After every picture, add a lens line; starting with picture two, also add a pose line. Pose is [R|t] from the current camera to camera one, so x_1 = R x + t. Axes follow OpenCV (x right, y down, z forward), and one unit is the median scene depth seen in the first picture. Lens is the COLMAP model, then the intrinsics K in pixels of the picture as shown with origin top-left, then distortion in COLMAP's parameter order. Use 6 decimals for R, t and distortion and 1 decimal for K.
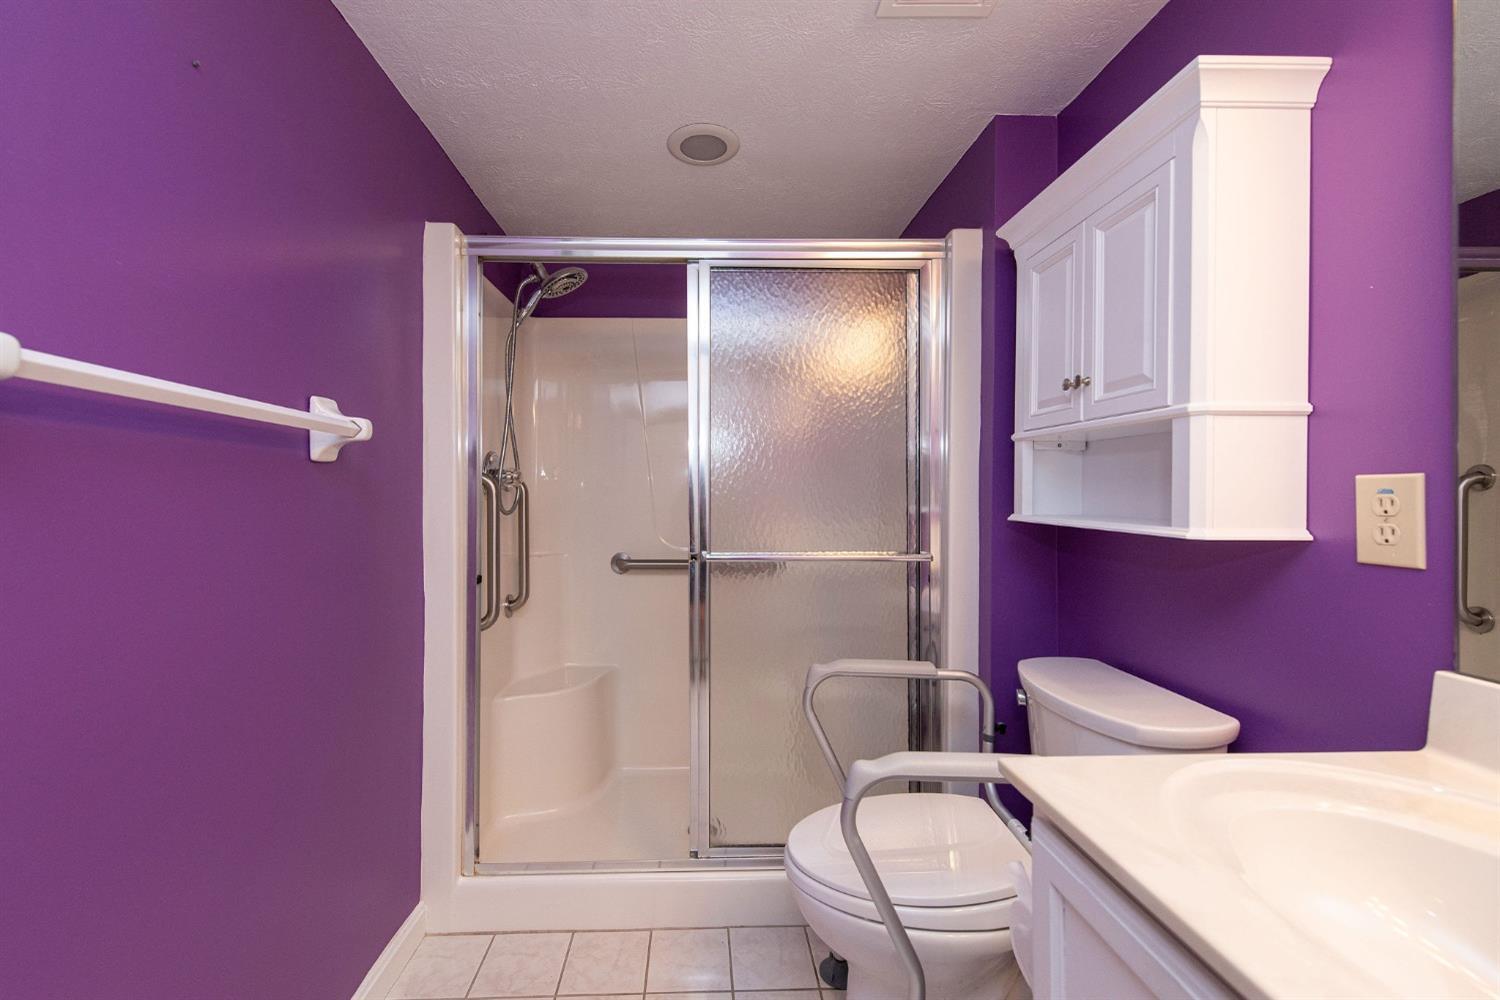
lens RADIAL K [[595.2, 0, 737.4], [0, 595.2, 485.0], [0, 0, 1]] dist [0.008658, 0.000125]
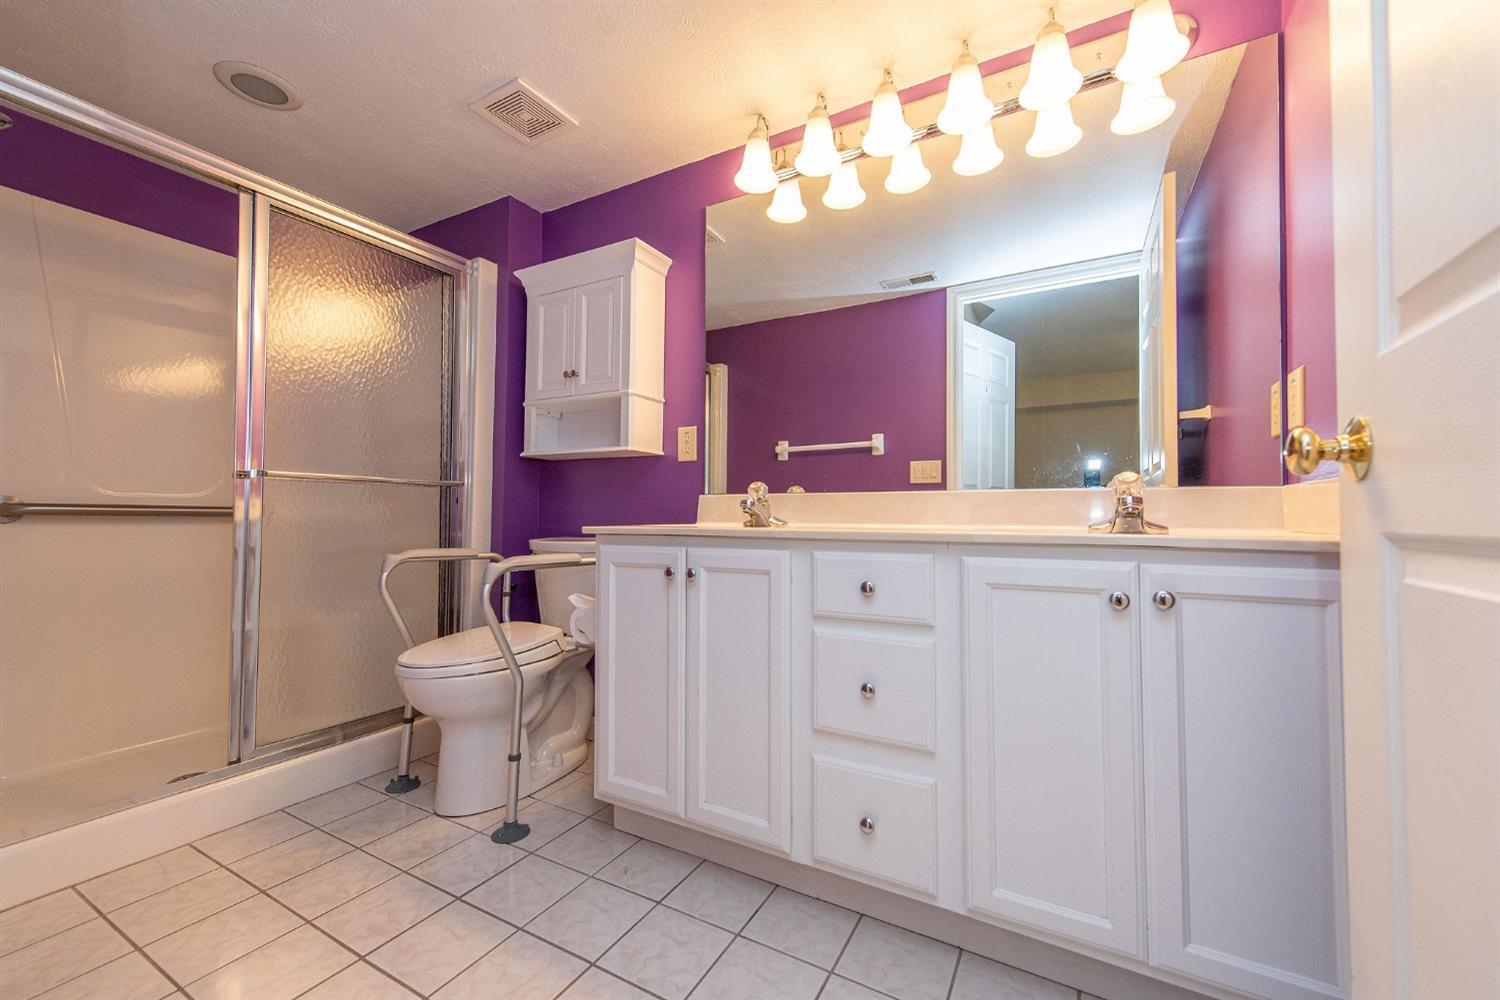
lens RADIAL K [[595.2, 0, 746.5], [0, 595.2, 503.5], [0, 0, 1]] dist [0.008658, 0.000125]
pose [[0.520112, 0.022566, 0.853800, -0.724946], [-0.007652, 0.999734, -0.021761, 0.269683], [-0.854064, 0.004785, 0.520146, -0.418329]]
